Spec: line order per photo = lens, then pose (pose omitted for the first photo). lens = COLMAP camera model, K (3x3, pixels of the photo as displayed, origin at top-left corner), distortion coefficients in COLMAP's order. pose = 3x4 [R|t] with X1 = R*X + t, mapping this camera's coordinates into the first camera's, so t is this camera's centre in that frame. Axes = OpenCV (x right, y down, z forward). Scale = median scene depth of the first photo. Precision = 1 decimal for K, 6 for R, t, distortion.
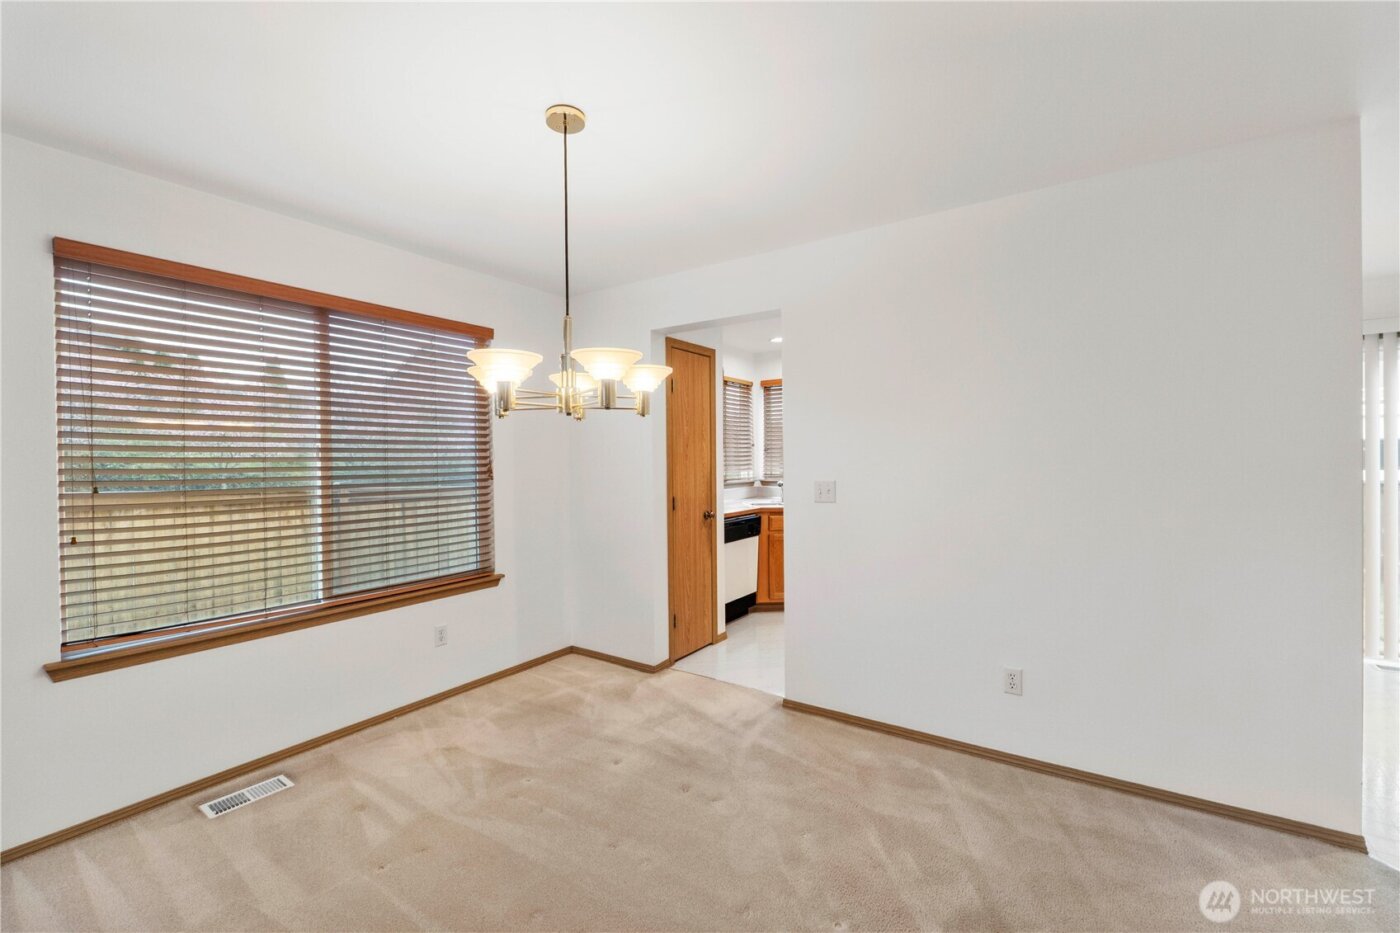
lens RADIAL K [[588.9, 0, 697.9], [0, 588.9, 464.9], [0, 0, 1]] dist [-0.007277, 0.000243]
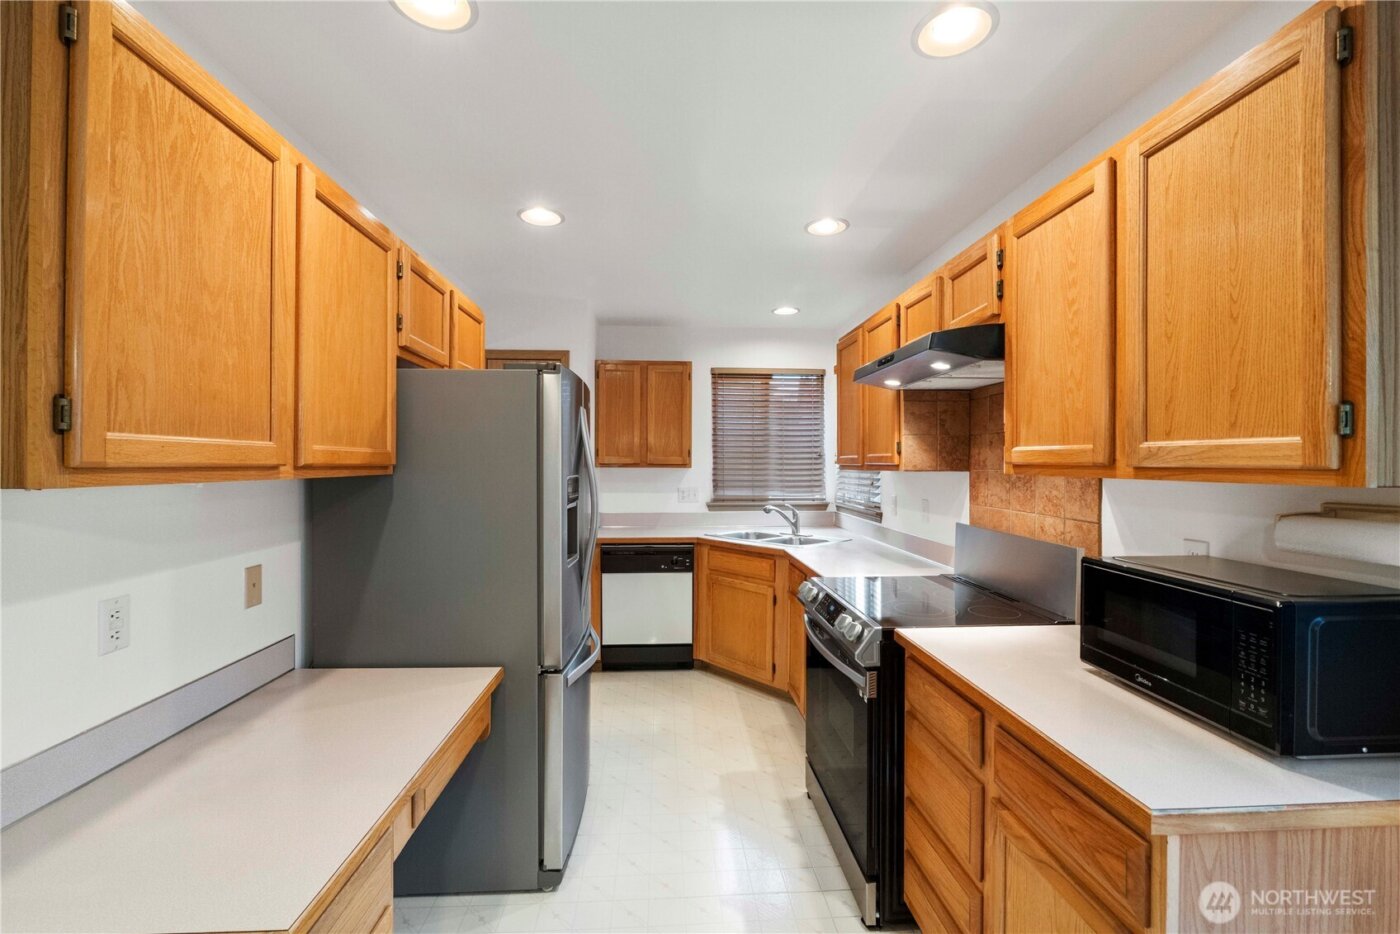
lens RADIAL K [[588.9, 0, 697.9], [0, 588.9, 465.4], [0, 0, 1]] dist [-0.007277, 0.000243]
pose [[0.611056, 0.014603, -0.791453, 1.167827], [-0.018934, 0.999813, 0.003828, -0.041860], [0.791361, 0.012646, 0.611218, 0.838907]]
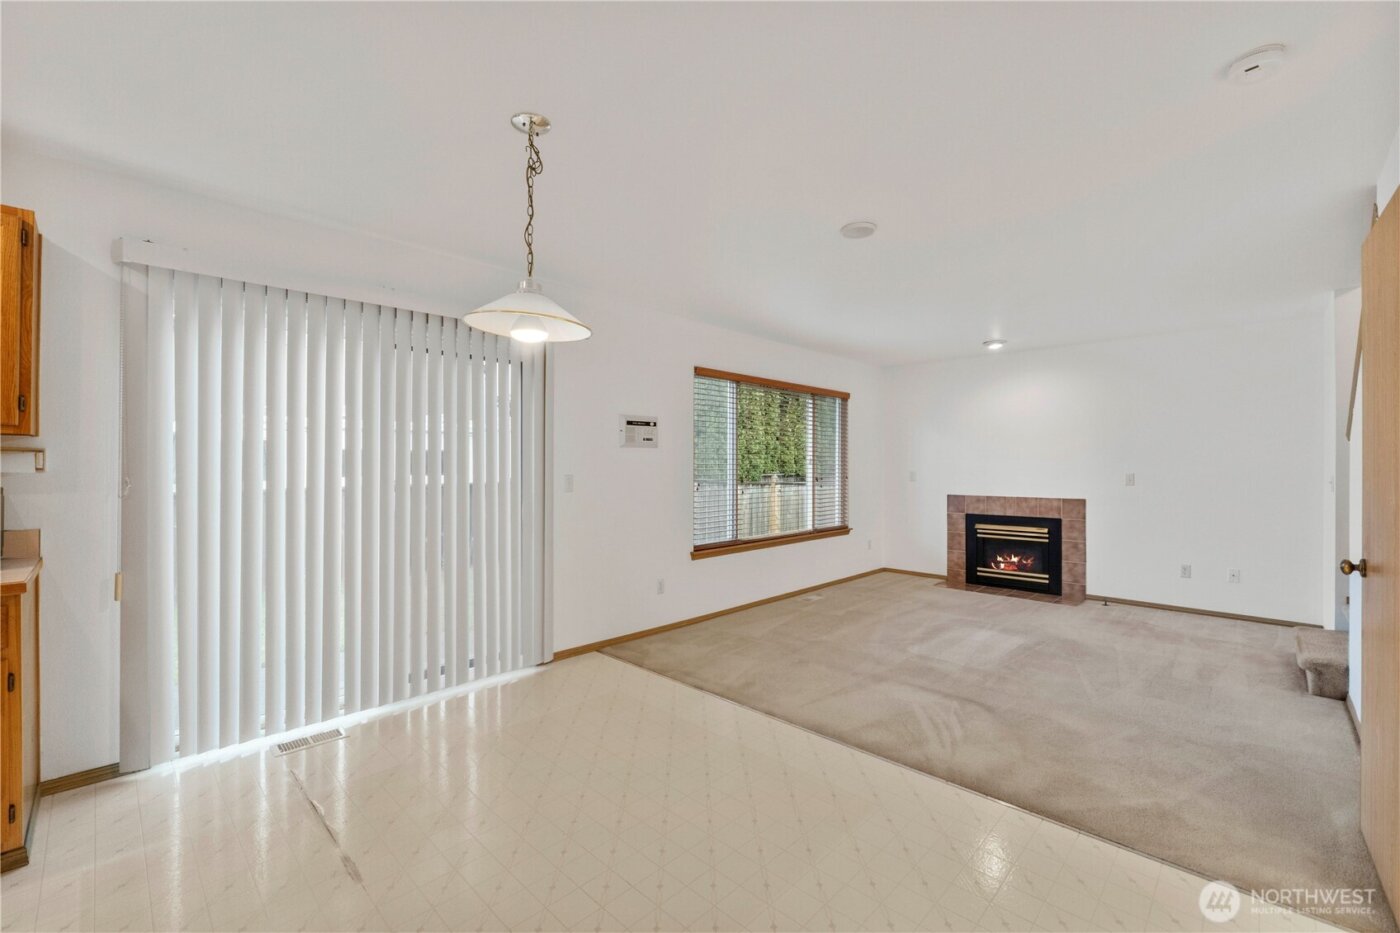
lens RADIAL K [[588.9, 0, 697.9], [0, 588.9, 464.9], [0, 0, 1]] dist [-0.007277, 0.000243]
pose [[0.173442, 0.011992, 0.984771, 0.632897], [0.008000, 0.999876, -0.013585, 0.012792], [-0.984812, 0.010234, 0.173325, 0.420241]]
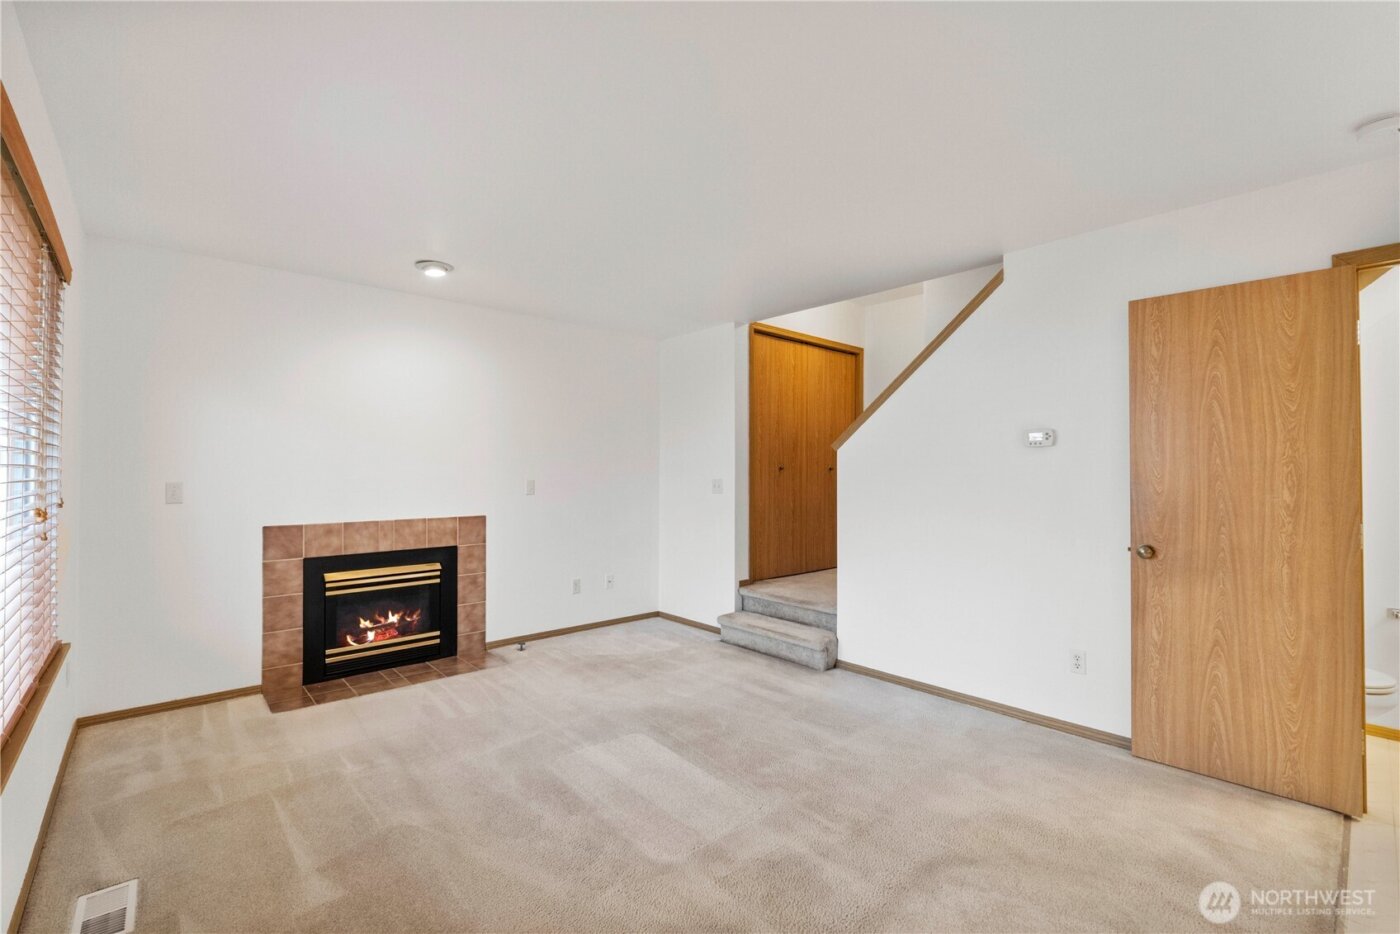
lens RADIAL K [[613.8, 0, 695.3], [0, 613.8, 465.1], [0, 0, 1]] dist [-0.011784, -0.000403]
pose [[-0.971038, 0.009719, 0.238728, 1.810534], [0.010072, 0.999949, 0.000260, -0.007794], [-0.238714, 0.002656, -0.971086, 0.806637]]
